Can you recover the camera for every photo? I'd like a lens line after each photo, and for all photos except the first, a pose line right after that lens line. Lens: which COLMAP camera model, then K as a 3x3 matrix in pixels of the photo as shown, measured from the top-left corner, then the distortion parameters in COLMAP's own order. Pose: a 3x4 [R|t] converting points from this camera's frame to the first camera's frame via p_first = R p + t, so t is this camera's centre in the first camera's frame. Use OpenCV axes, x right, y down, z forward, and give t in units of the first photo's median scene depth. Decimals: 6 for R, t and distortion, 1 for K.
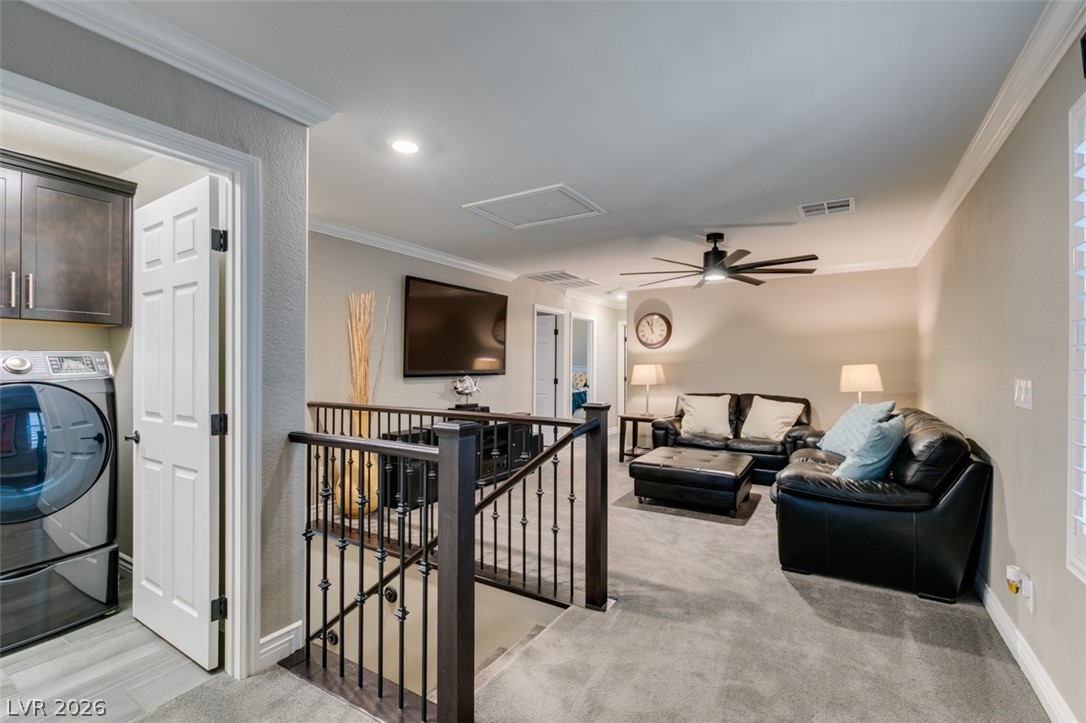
lens RADIAL K [[488.0, 0, 538.7], [0, 488.0, 362.4], [0, 0, 1]] dist [0.002403, -0.000205]
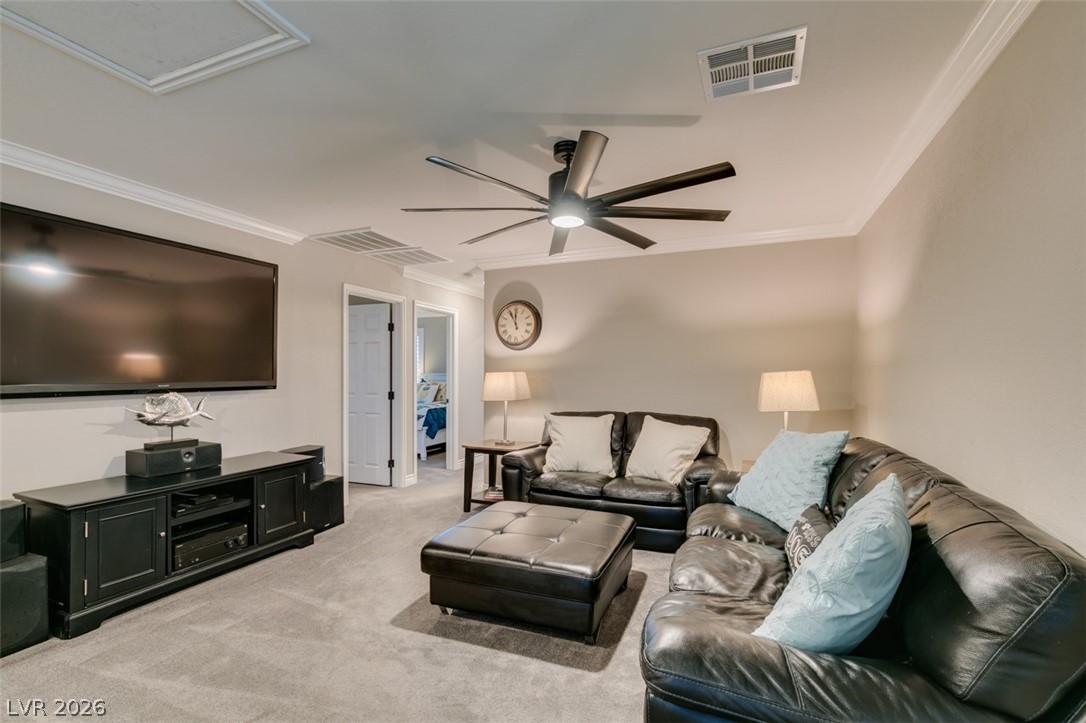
lens RADIAL K [[488.0, 0, 542.6], [0, 488.0, 385.5], [0, 0, 1]] dist [0.002403, -0.000205]
pose [[0.986768, -0.008050, 0.161936, 0.193512], [0.002792, 0.999462, 0.032670, 0.001113], [-0.162112, -0.031786, 0.986260, 0.351152]]
